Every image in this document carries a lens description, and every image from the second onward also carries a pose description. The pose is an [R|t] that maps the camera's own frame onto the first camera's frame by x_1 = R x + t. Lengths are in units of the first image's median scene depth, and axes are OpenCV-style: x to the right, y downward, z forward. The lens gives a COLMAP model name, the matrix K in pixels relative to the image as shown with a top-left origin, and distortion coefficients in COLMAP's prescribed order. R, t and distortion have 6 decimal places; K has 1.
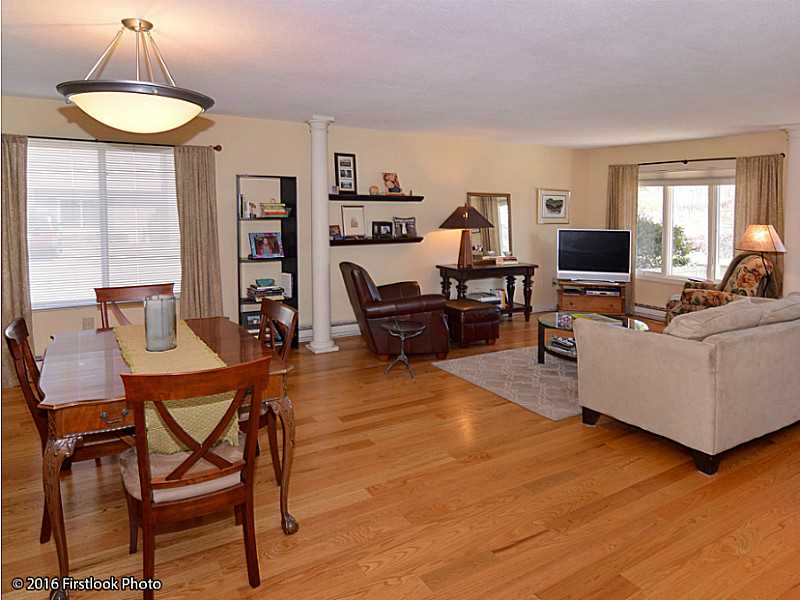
lens RADIAL K [[530.3, 0, 400.0], [0, 530.3, 300.0], [0, 0, 1]] dist [-0.031646, -0.000276]
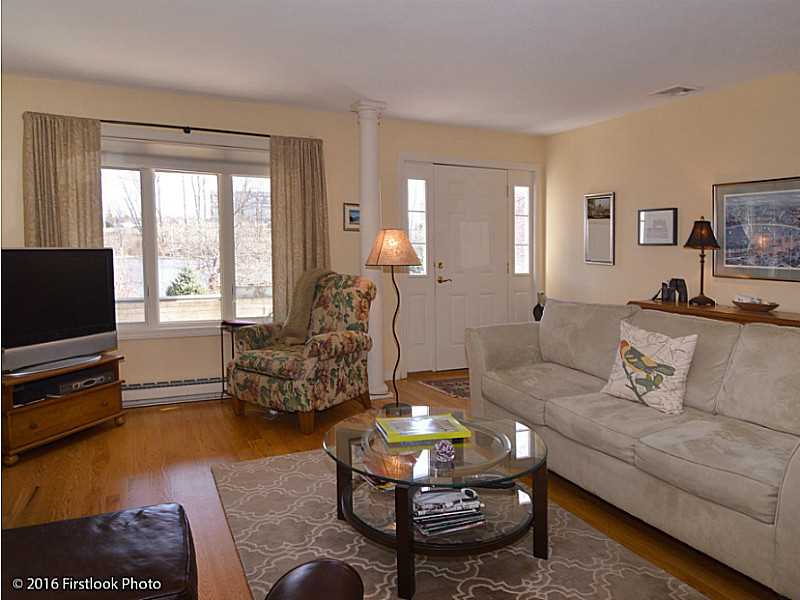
lens RADIAL K [[558.2, 0, 400.0], [0, 558.2, 316.8], [0, 0, 1]] dist [-0.006595, -0.005014]
pose [[0.099700, -0.134524, 0.985882, -0.082251], [0.171065, 0.978383, 0.116201, -0.089678], [-0.980202, 0.157065, 0.120558, 0.726462]]
